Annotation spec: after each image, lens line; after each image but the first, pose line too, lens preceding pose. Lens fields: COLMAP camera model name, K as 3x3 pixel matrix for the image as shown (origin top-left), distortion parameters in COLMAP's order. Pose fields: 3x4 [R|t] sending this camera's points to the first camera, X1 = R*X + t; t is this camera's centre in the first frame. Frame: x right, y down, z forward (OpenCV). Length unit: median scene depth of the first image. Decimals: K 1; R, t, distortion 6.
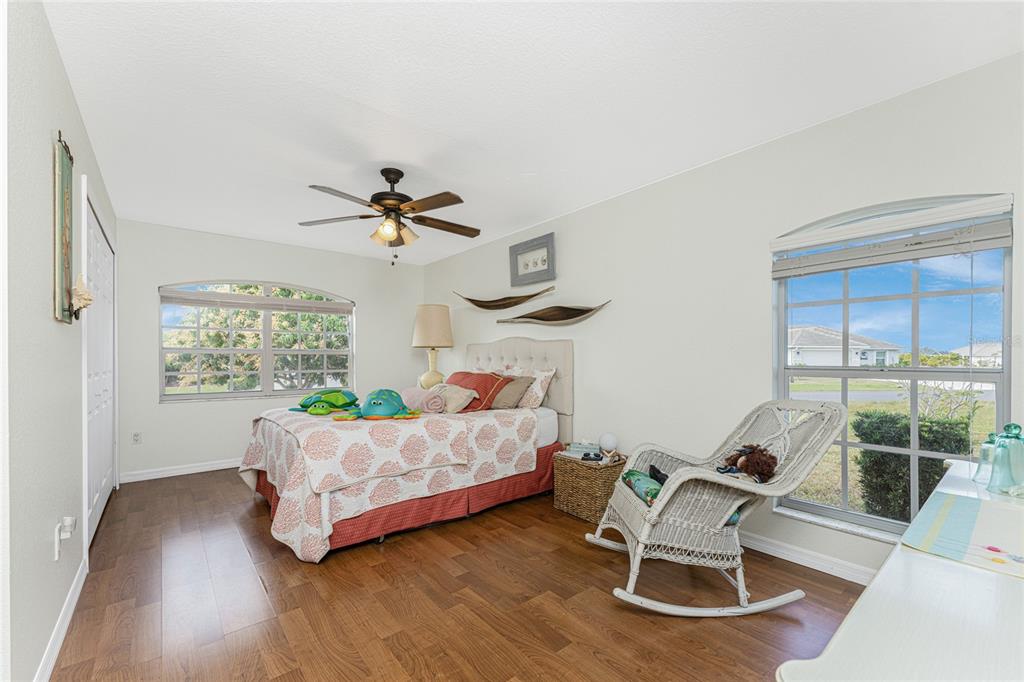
lens RADIAL K [[423.8, 0, 514.9], [0, 423.8, 350.1], [0, 0, 1]] dist [0.000834, -0.000025]
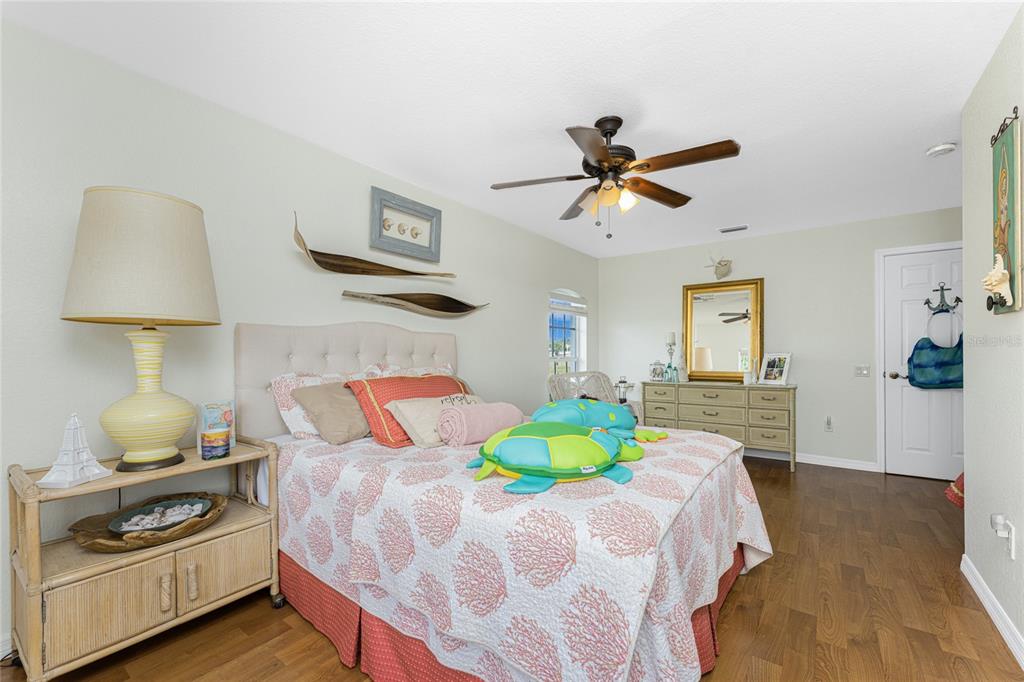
lens RADIAL K [[423.8, 0, 514.9], [0, 423.8, 350.1], [0, 0, 1]] dist [0.000834, -0.000025]
pose [[-0.245946, 0.001446, 0.969283, -0.764486], [0.001083, 0.999999, -0.001217, 0.016689], [-0.969283, 0.000750, -0.245947, 1.000839]]
